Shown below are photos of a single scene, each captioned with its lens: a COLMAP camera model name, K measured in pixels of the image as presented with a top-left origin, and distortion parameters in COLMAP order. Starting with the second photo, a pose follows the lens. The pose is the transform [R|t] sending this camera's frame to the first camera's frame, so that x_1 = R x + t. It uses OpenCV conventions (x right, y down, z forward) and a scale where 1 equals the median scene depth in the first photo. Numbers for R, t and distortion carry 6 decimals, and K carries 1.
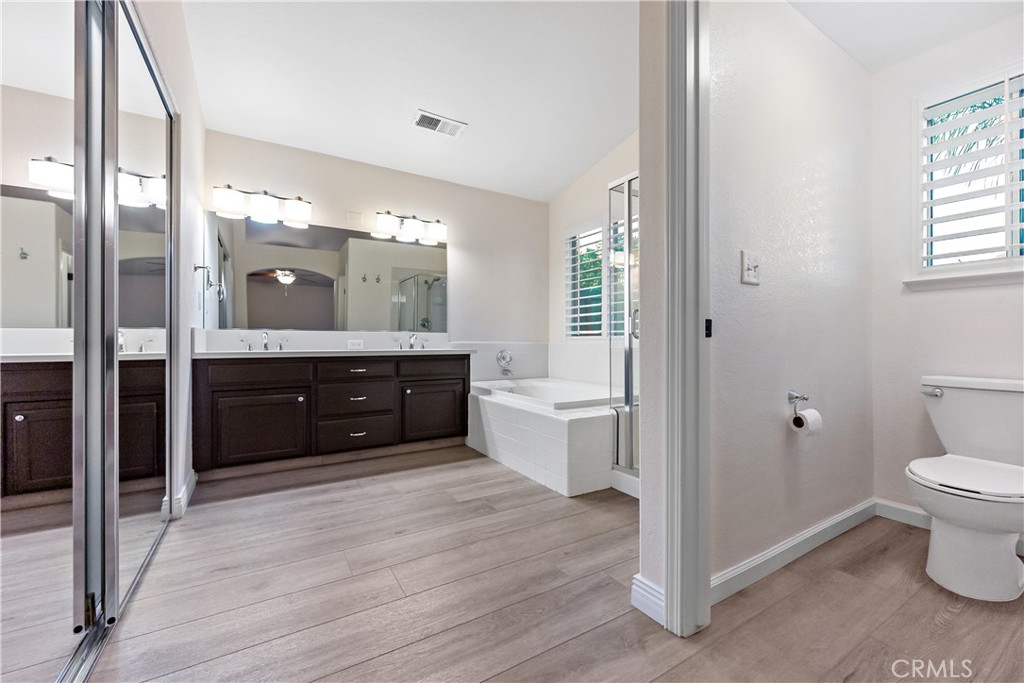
lens RADIAL K [[418.6, 0, 513.9], [0, 418.6, 348.1], [0, 0, 1]] dist [0.002201, -0.004095]
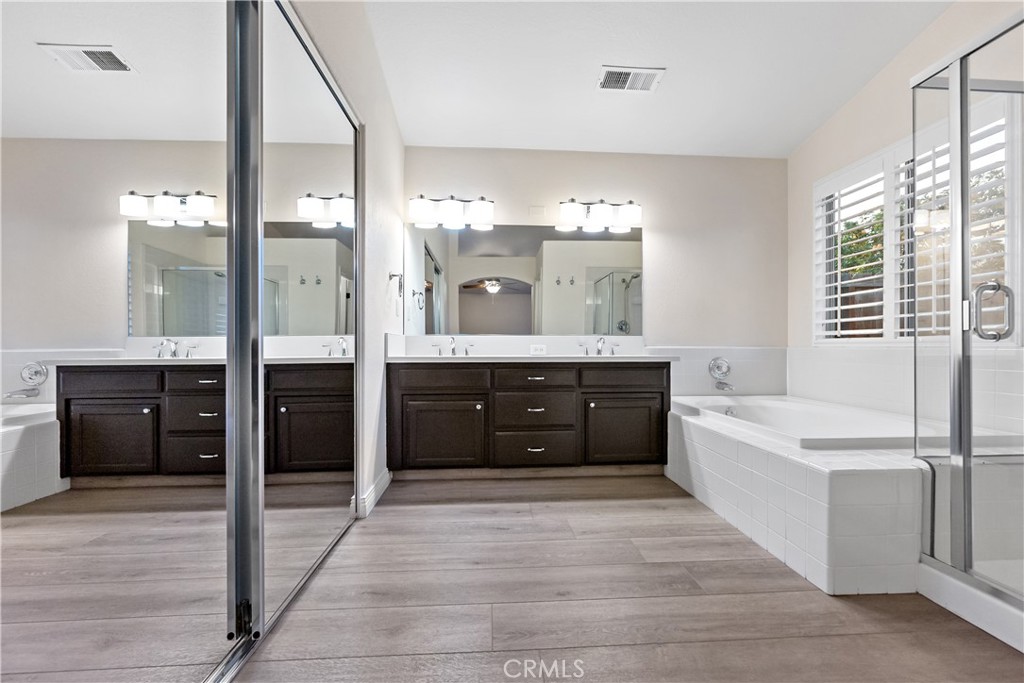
lens RADIAL K [[418.6, 0, 513.9], [0, 418.6, 348.1], [0, 0, 1]] dist [0.002201, -0.004095]
pose [[0.883797, -0.000092, -0.467870, 0.005152], [-0.006510, 0.999901, -0.012494, -0.000031], [0.467824, 0.014088, 0.883709, 0.192051]]
